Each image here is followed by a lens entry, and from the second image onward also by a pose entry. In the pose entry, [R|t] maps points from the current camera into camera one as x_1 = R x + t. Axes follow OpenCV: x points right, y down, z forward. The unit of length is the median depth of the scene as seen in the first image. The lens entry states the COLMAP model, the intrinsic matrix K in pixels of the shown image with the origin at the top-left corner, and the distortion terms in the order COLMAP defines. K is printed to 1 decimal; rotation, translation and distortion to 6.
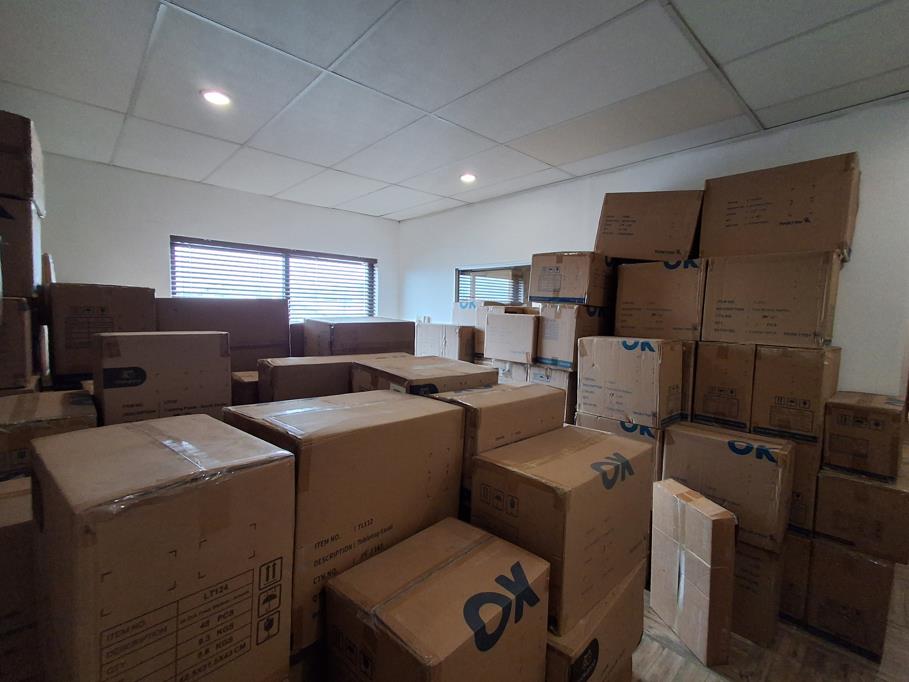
lens RADIAL K [[414.9, 0, 451.7], [0, 414.9, 340.5], [0, 0, 1]] dist [0.003146, -0.001581]
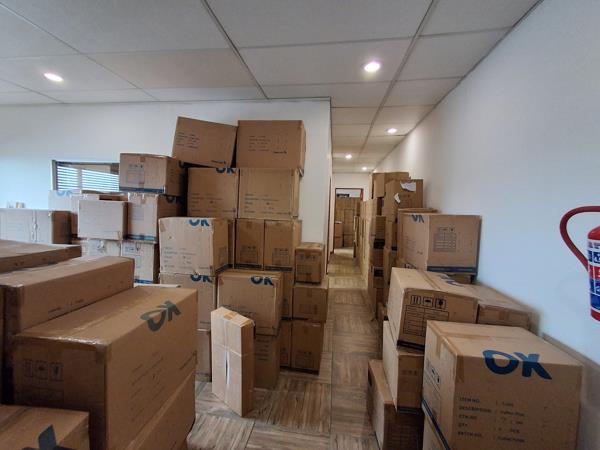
lens RADIAL K [[273.9, 0, 300.4], [0, 273.9, 223.0], [0, 0, 1]] dist [0.003146, -0.001581]
pose [[0.763179, -0.032186, 0.645385, 0.104139], [0.027852, 0.999469, 0.016910, 0.008087], [-0.645586, 0.005070, 0.763670, 0.020229]]
